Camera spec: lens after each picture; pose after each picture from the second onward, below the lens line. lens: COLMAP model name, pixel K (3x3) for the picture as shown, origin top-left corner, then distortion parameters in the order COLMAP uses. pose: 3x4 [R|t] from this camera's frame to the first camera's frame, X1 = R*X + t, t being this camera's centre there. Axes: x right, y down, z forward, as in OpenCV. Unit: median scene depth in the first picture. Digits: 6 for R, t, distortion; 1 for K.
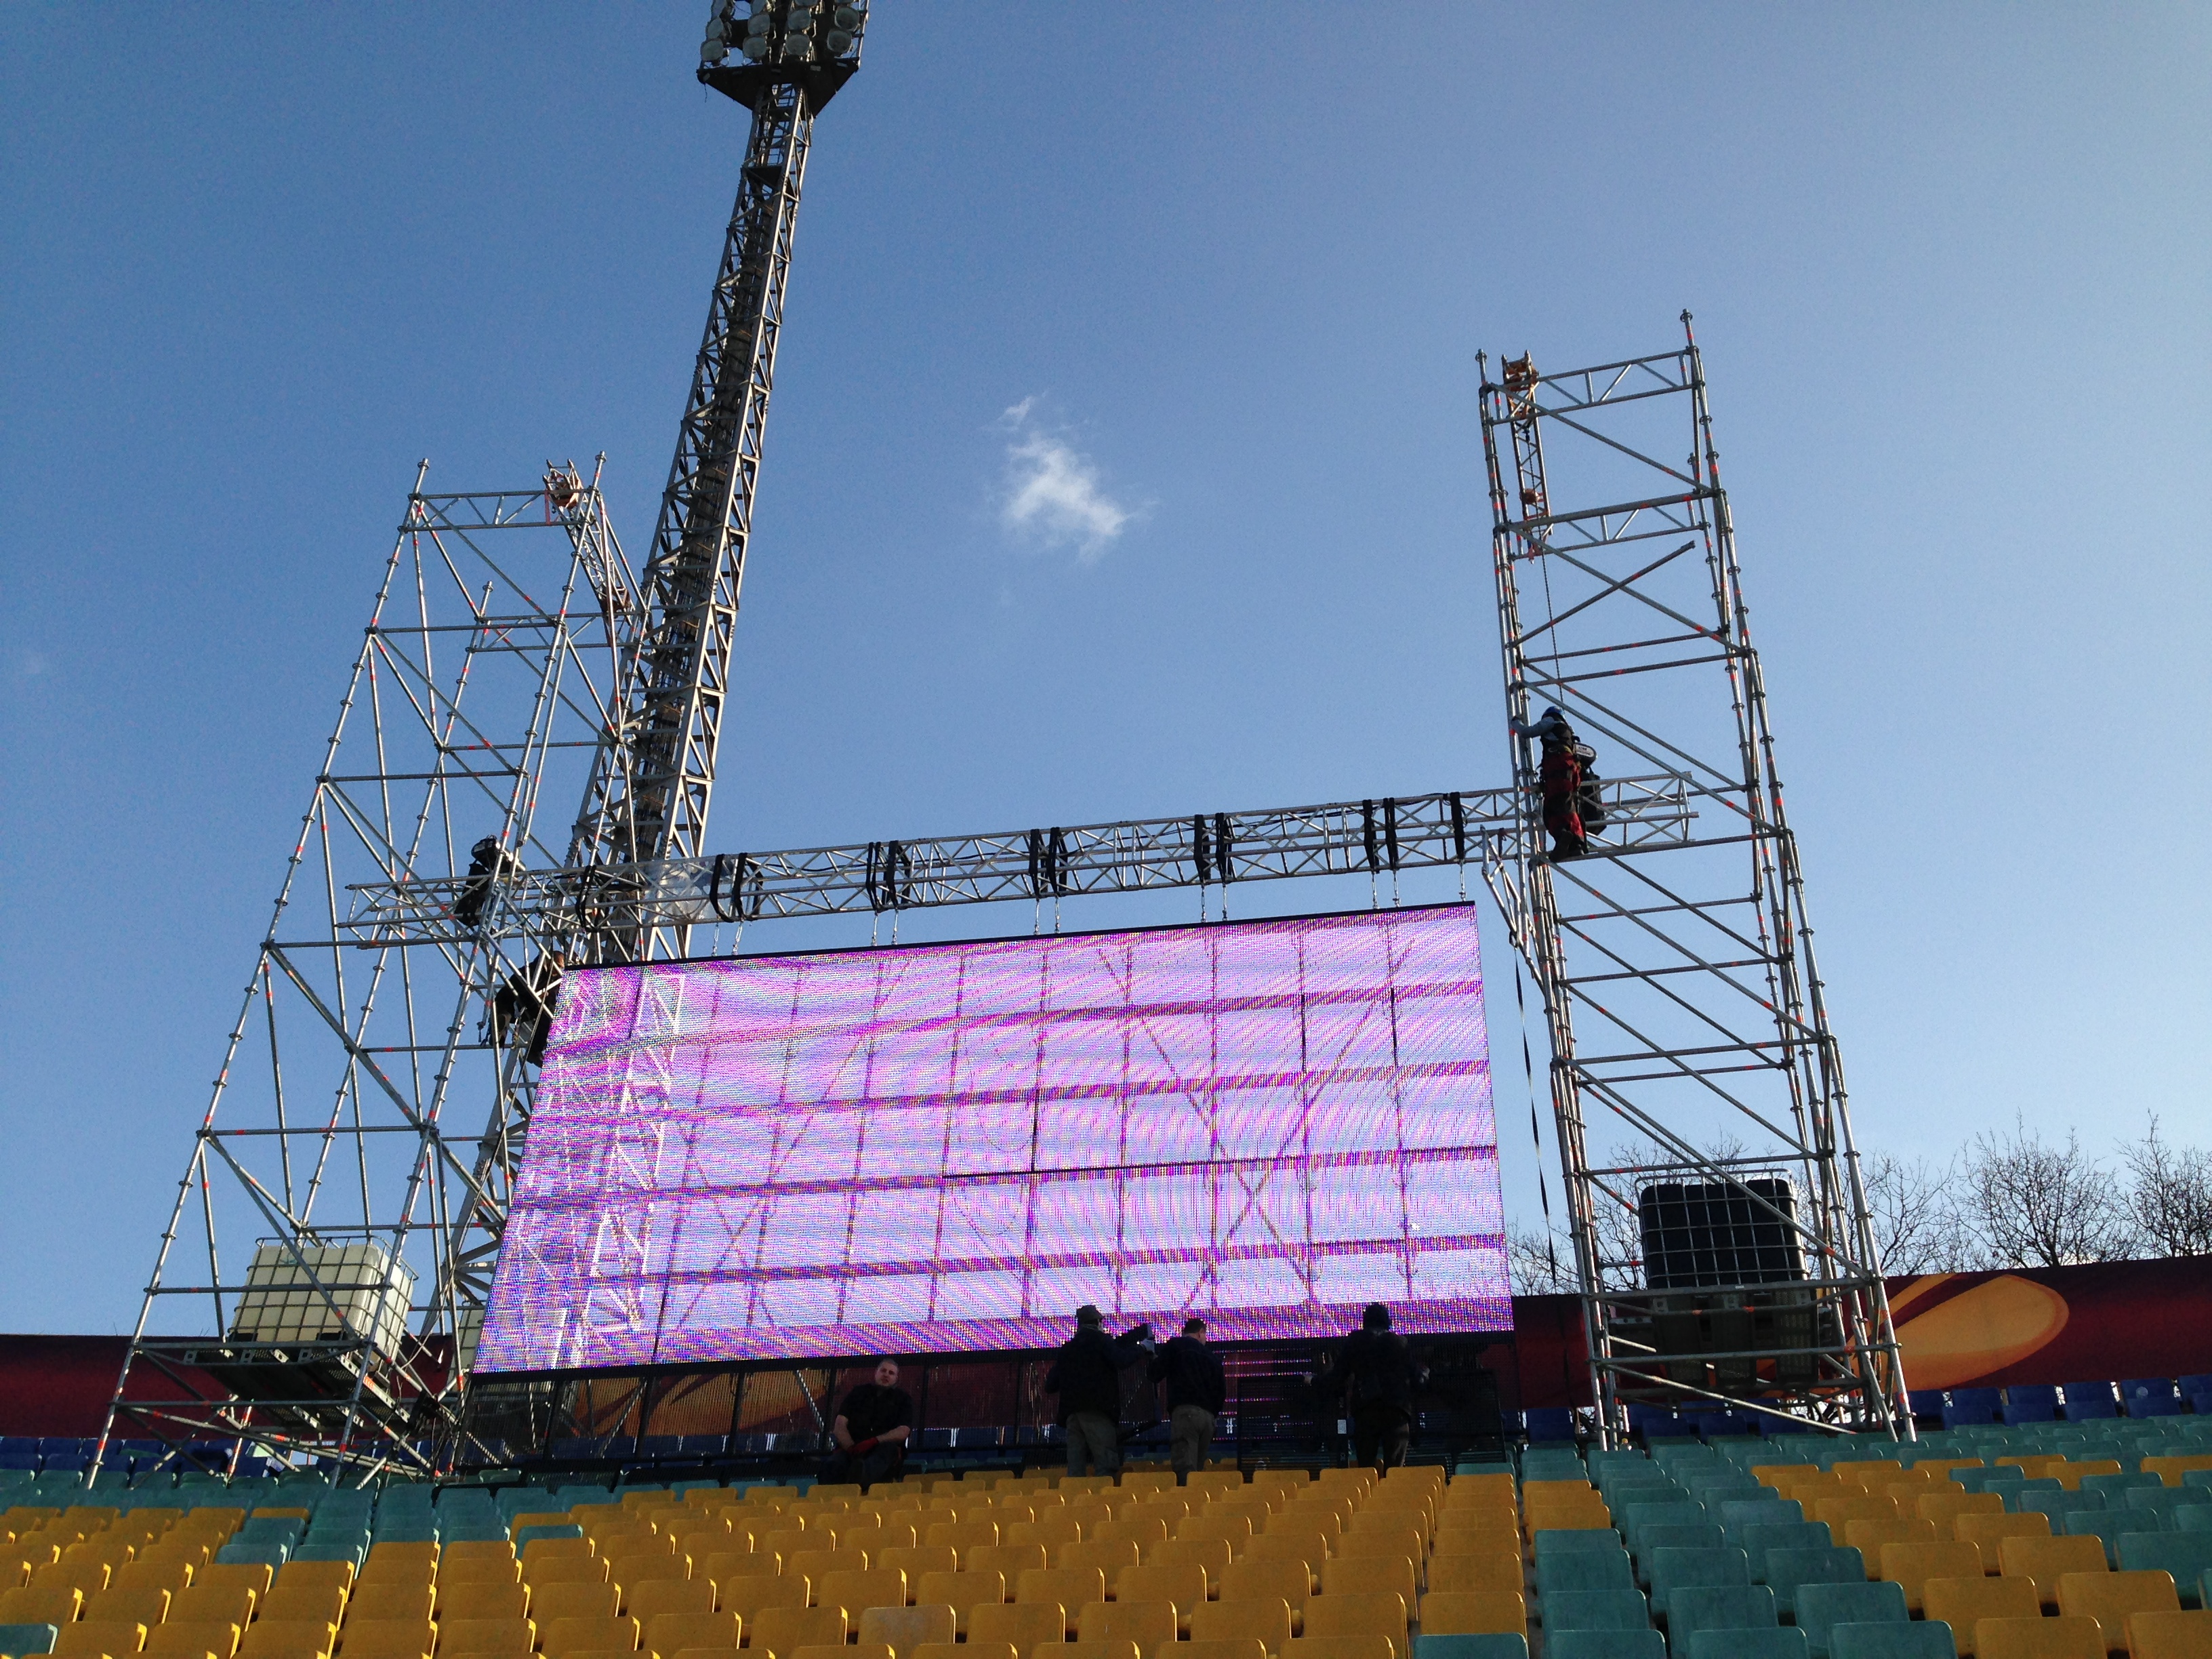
lens RADIAL K [[2061.7, 0, 1106.0], [0, 2061.7, 829.5], [0, 0, 1]] dist [0.120453, -0.021859]
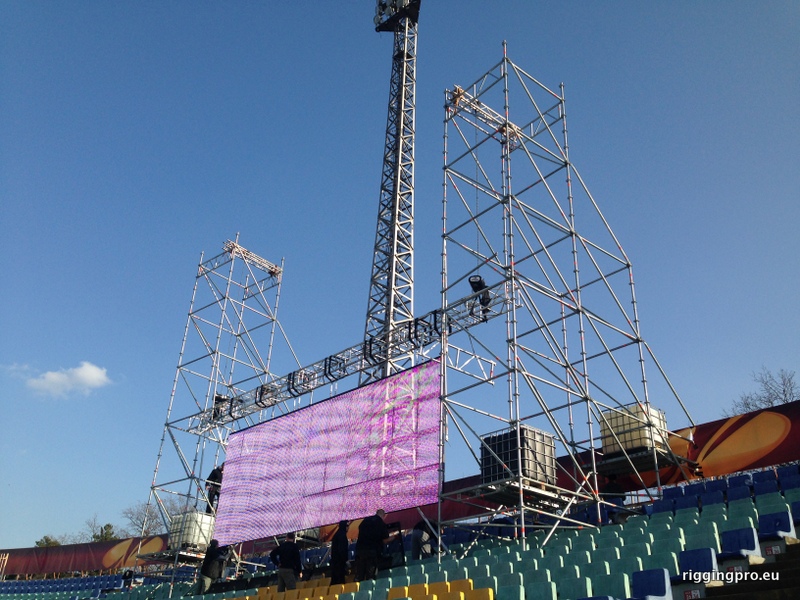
lens RADIAL K [[745.6, 0, 400.0], [0, 745.6, 300.0], [0, 0, 1]] dist [0.120453, -0.021859]
pose [[0.811903, -0.275328, -0.514790, 0.587568], [0.322307, 0.946633, 0.002036, -0.015479], [0.486757, -0.167574, 0.857314, 0.189182]]
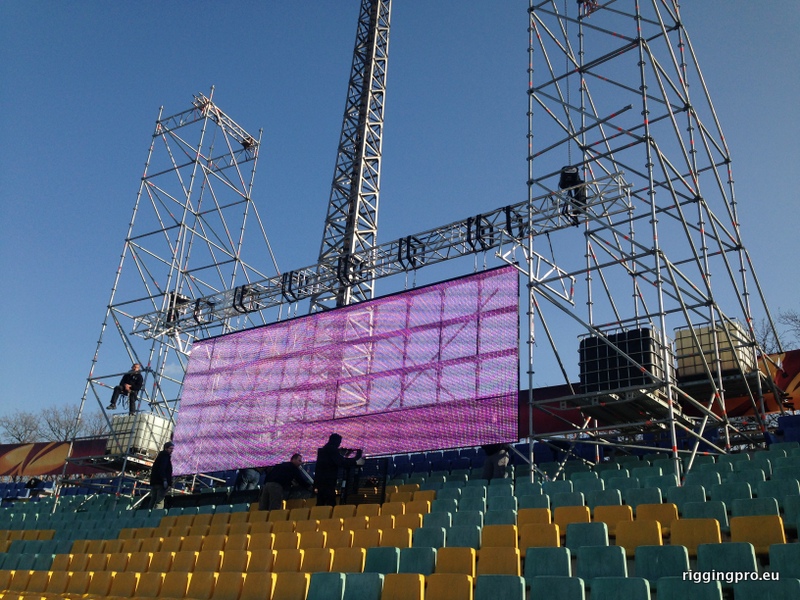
lens RADIAL K [[737.3, 0, 400.0], [0, 737.3, 300.0], [0, 0, 1]] dist [0.111422, -0.014029]
pose [[0.905703, -0.150428, -0.396325, 0.333133], [0.210495, 0.971106, 0.112446, 0.017188], [0.367959, -0.185267, 0.911198, 0.262767]]
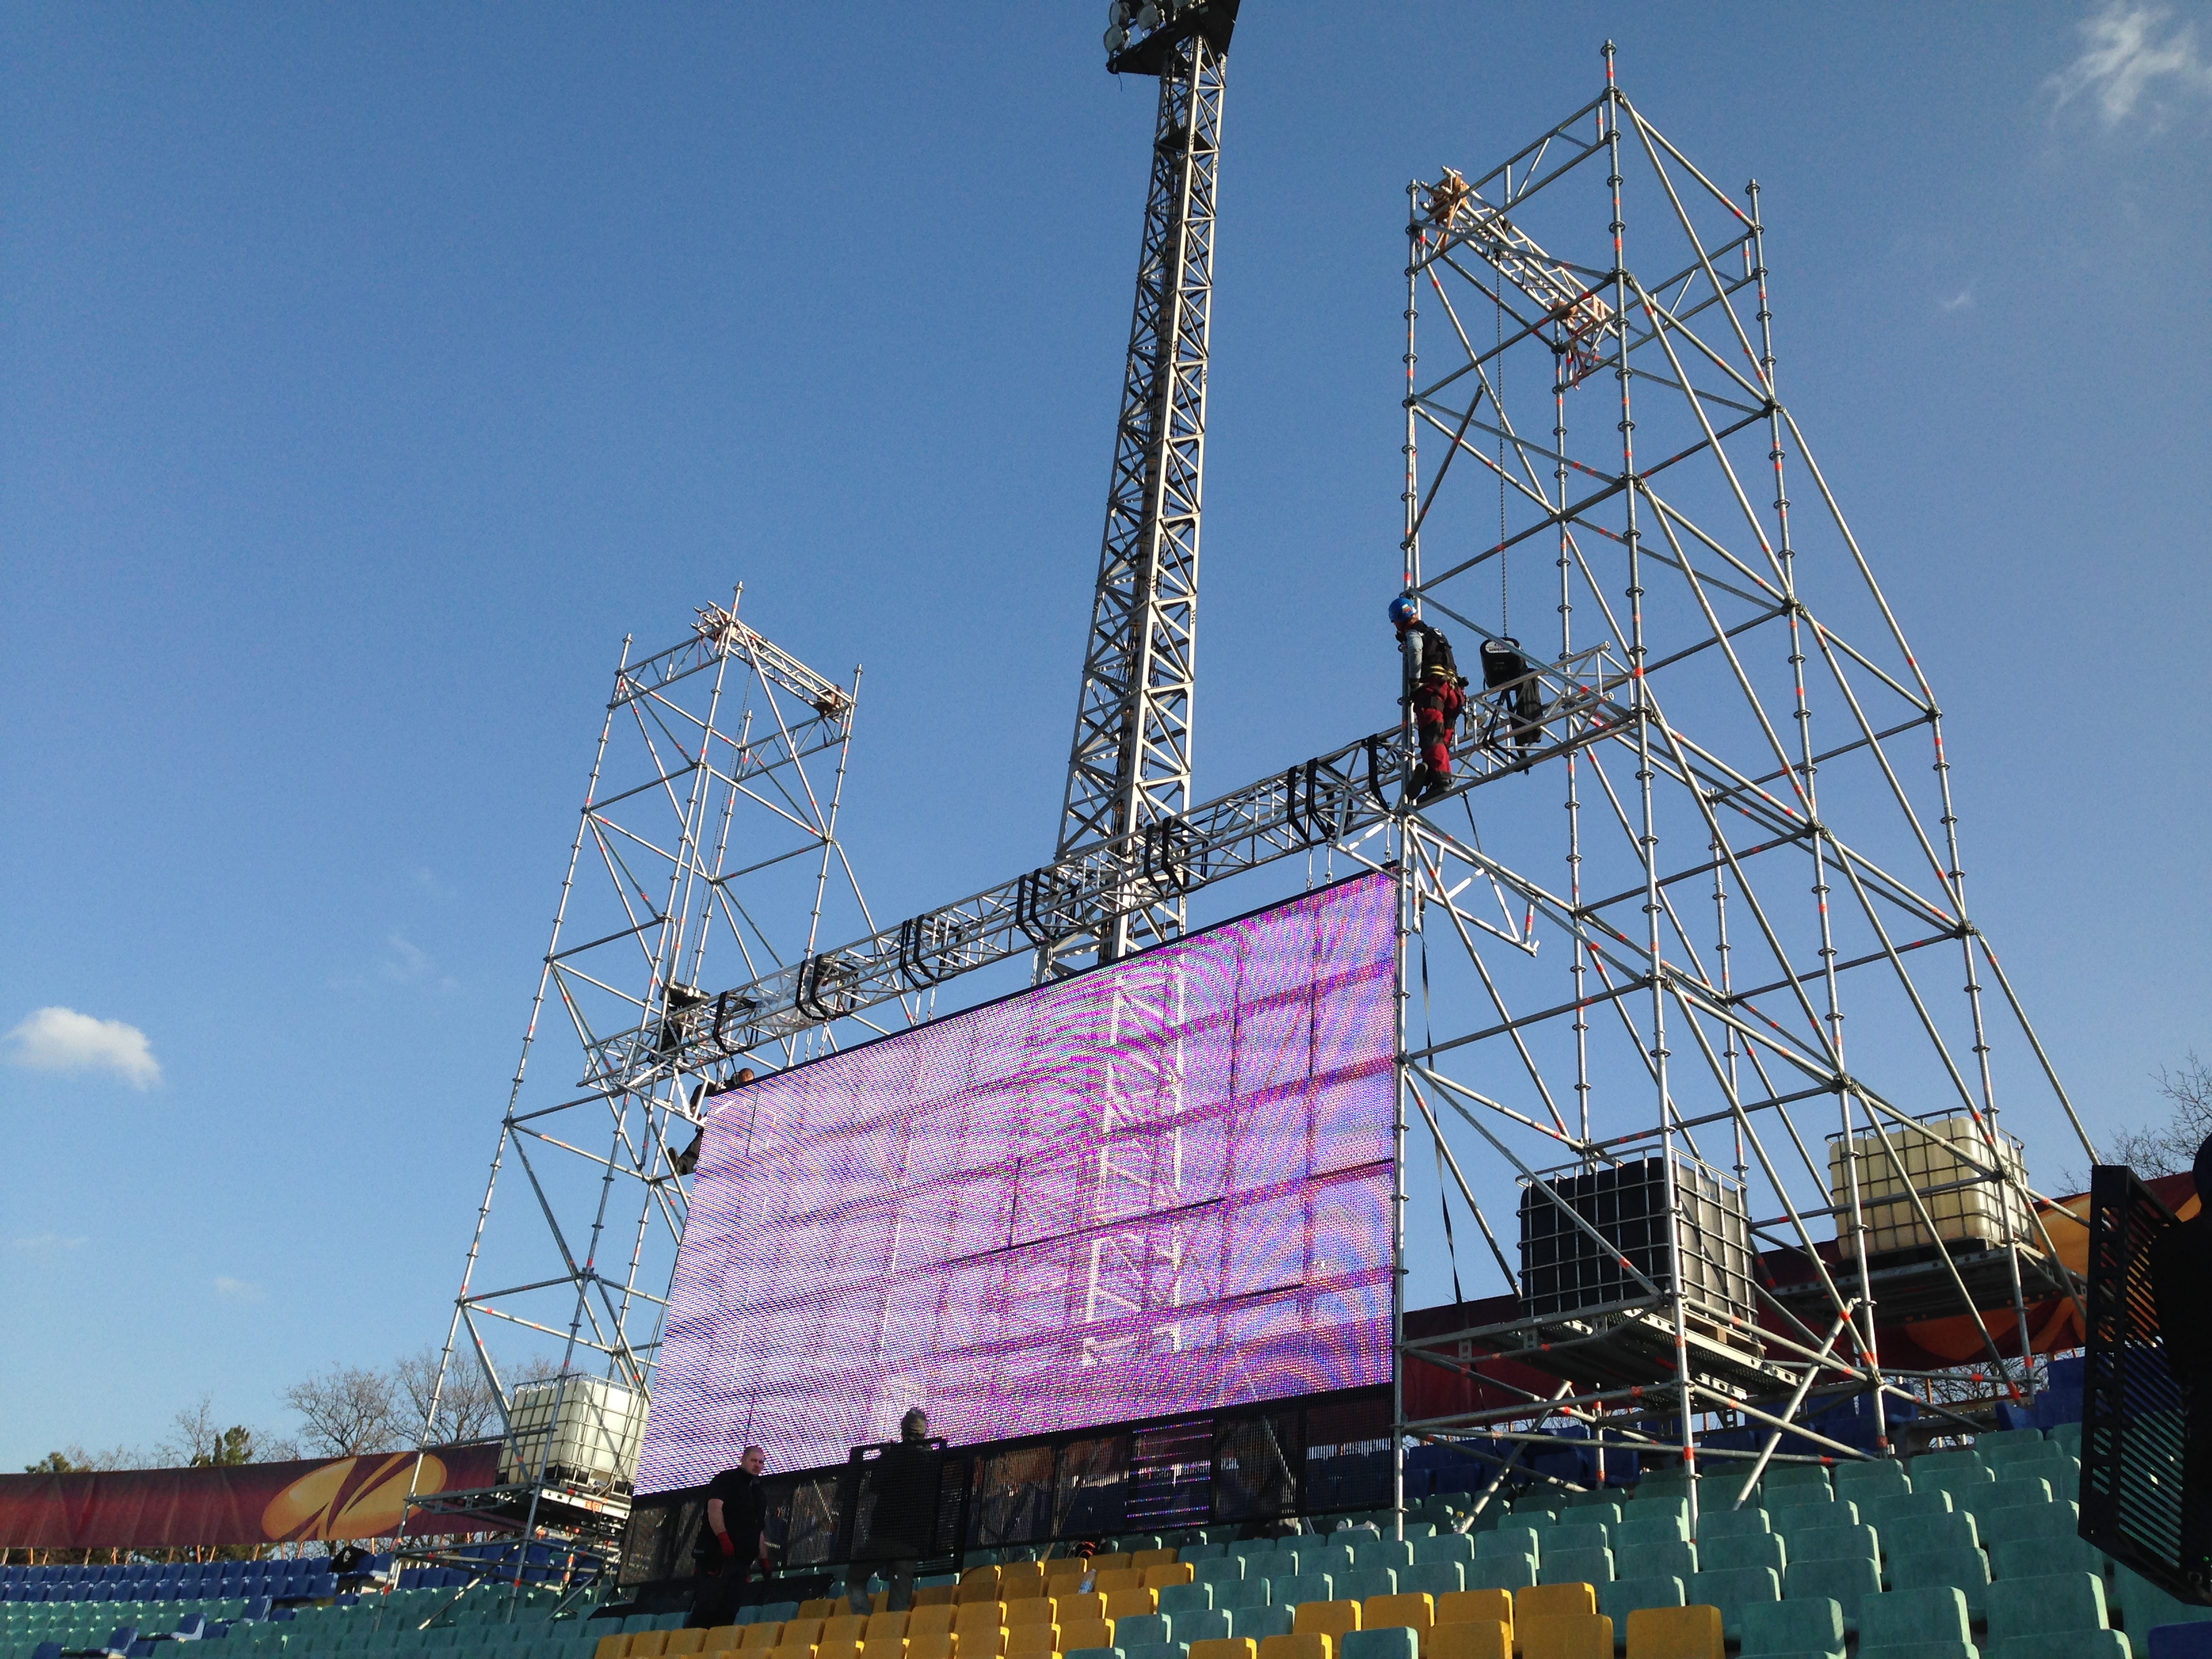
lens RADIAL K [[2053.9, 0, 1114.4], [0, 2053.9, 821.4], [0, 0, 1]] dist [0.110338, -0.021329]
pose [[0.841310, -0.237529, -0.485568, 0.479638], [0.268148, 0.963355, -0.006649, -0.006603], [0.469354, -0.124610, 0.874173, 0.188624]]
